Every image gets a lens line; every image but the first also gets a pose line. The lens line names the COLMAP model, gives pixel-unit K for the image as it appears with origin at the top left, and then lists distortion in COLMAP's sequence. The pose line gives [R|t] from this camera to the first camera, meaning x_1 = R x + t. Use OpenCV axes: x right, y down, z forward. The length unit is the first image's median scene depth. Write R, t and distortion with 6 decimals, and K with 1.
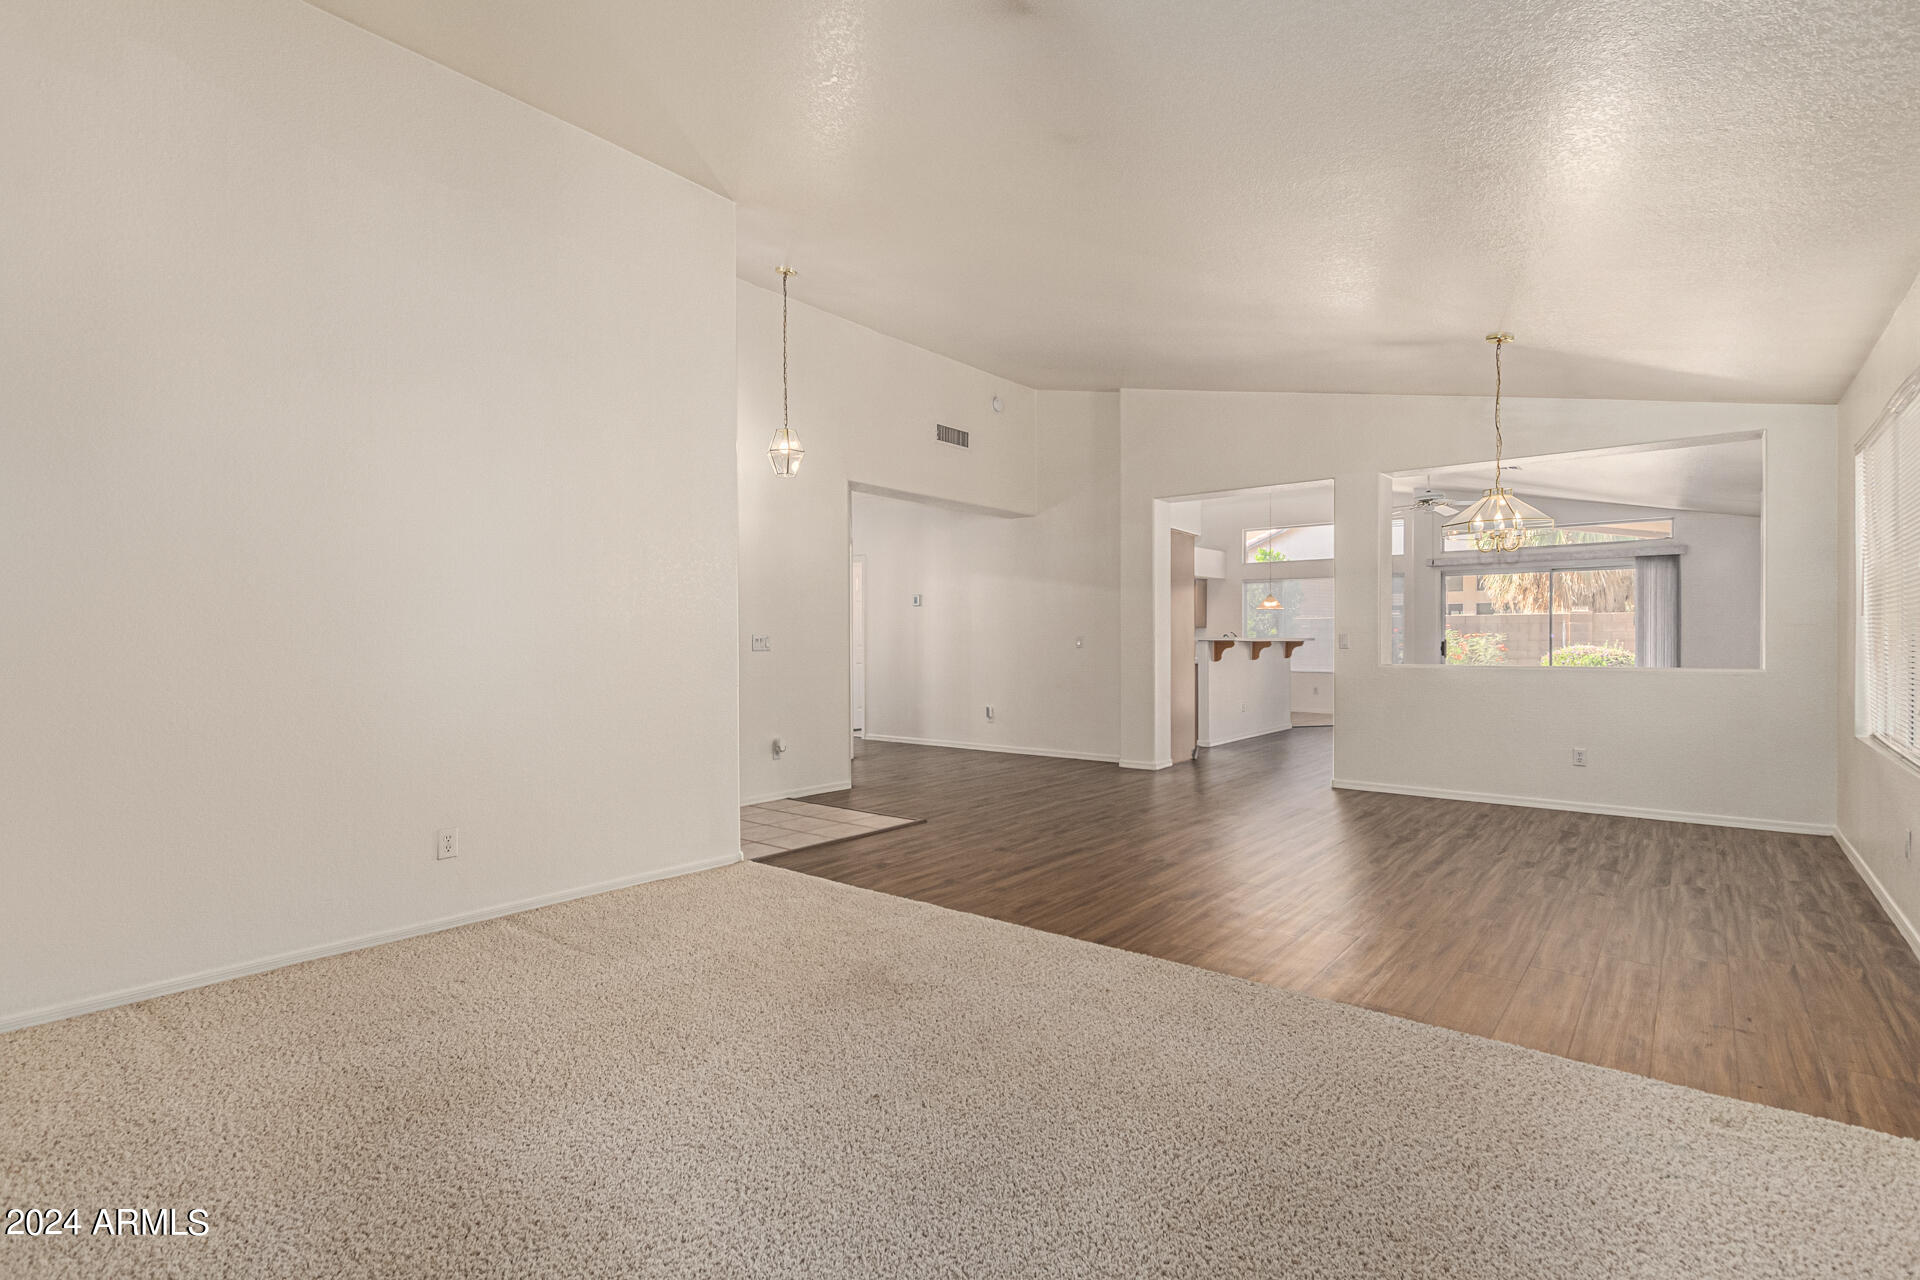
lens RADIAL K [[898.1, 0, 961.1], [0, 898.1, 639.1], [0, 0, 1]] dist [0.010577, -0.004792]
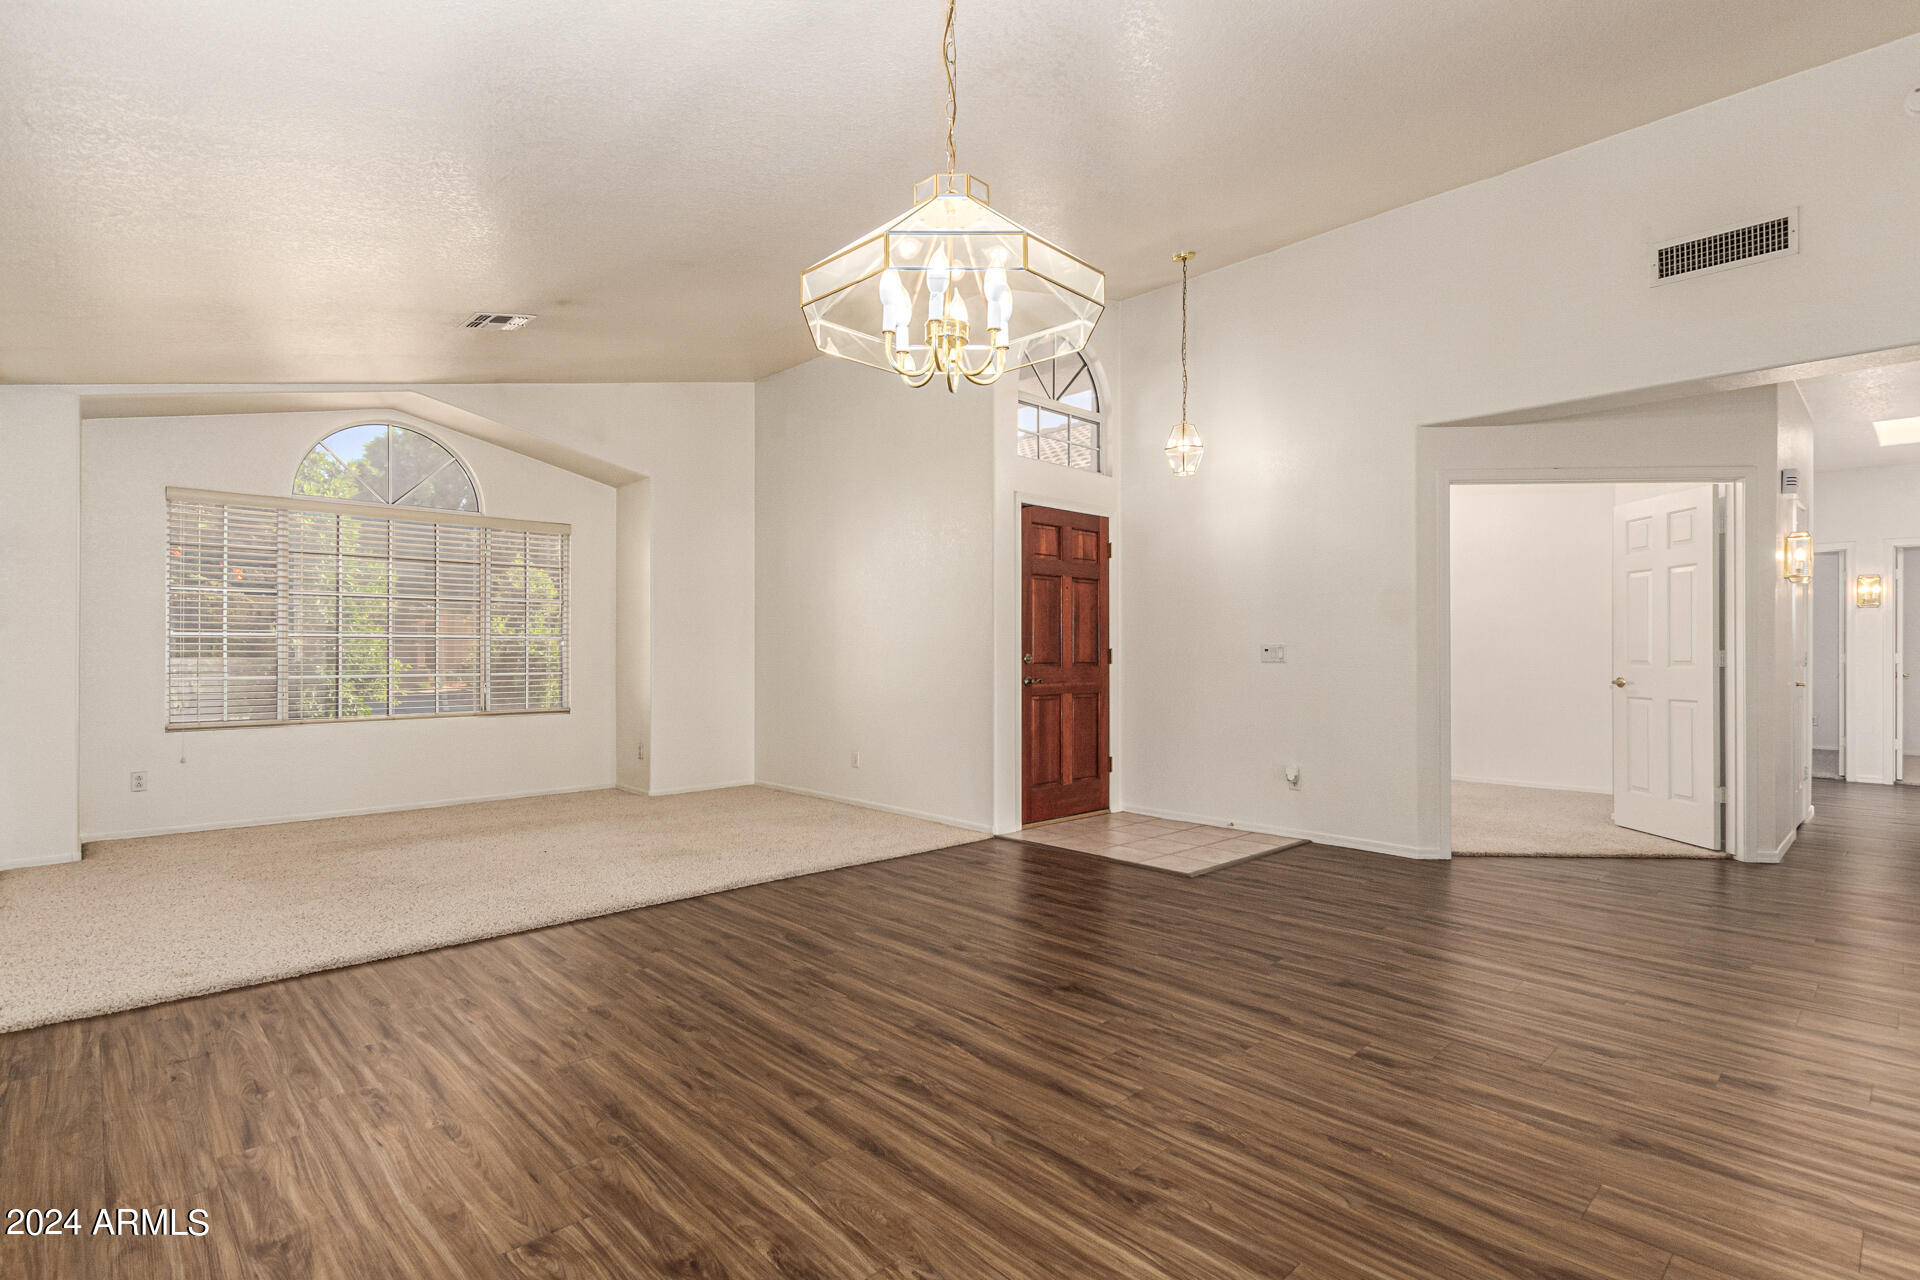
lens RADIAL K [[898.1, 0, 961.0], [0, 898.1, 645.4], [0, 0, 1]] dist [0.010577, -0.004792]
pose [[-0.113766, -0.004863, -0.993496, 1.317009], [-0.001231, 0.999988, -0.004754, -0.004838], [0.993507, 0.000682, -0.113771, 1.475278]]
